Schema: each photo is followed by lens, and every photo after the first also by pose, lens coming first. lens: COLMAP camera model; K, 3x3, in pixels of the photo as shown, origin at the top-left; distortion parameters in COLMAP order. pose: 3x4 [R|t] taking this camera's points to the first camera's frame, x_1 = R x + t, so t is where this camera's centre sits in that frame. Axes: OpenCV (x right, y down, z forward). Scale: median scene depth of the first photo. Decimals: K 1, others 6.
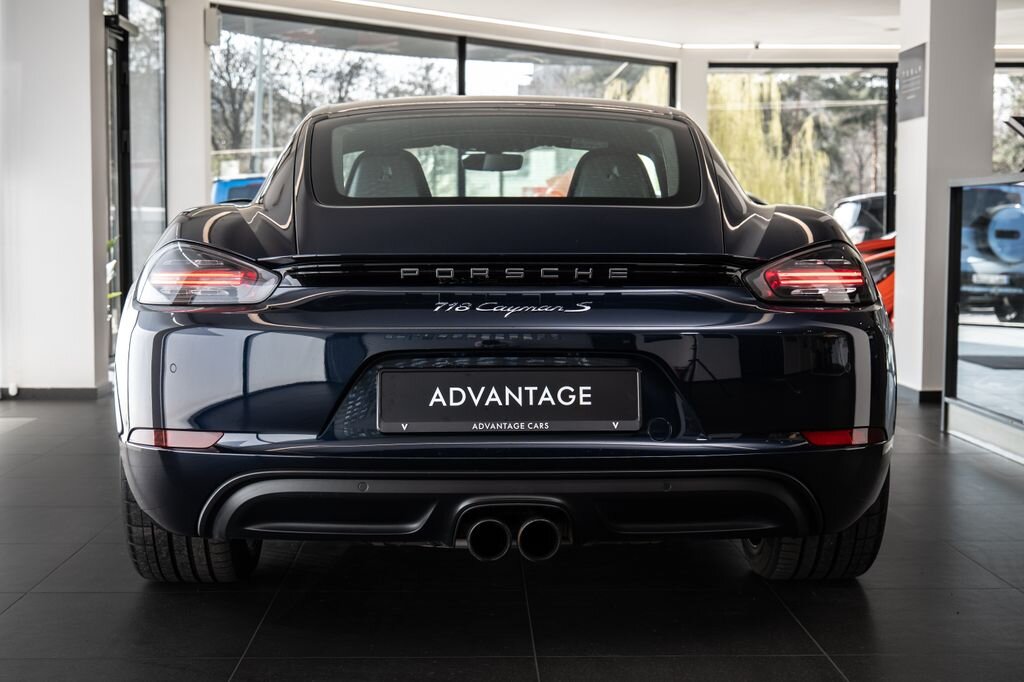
lens RADIAL K [[1625.0, 0, 512.0], [0, 1625.0, 341.0], [0, 0, 1]] dist [0.027533, 0.009662]
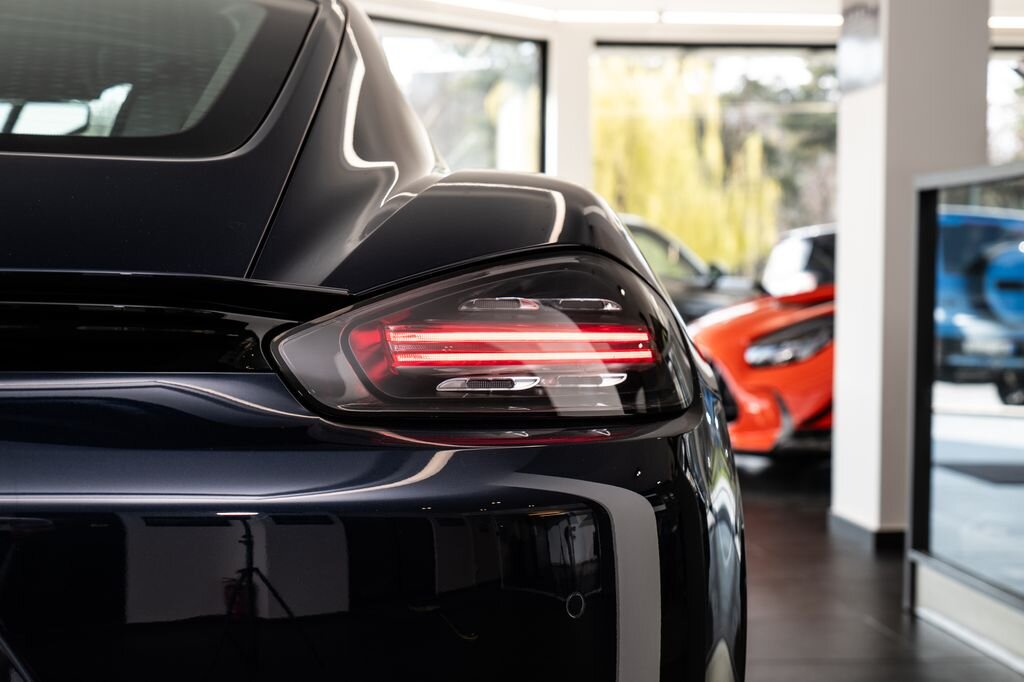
lens RADIAL K [[2127.7, 0, 512.0], [0, 2127.7, 341.0], [0, 0, 1]] dist [0.030849, 0.137086]
pose [[0.997862, 0.002626, 0.065300, 0.165209], [-0.000027, 0.999209, -0.039770, -0.022305], [-0.065353, 0.039683, 0.997073, 0.554192]]
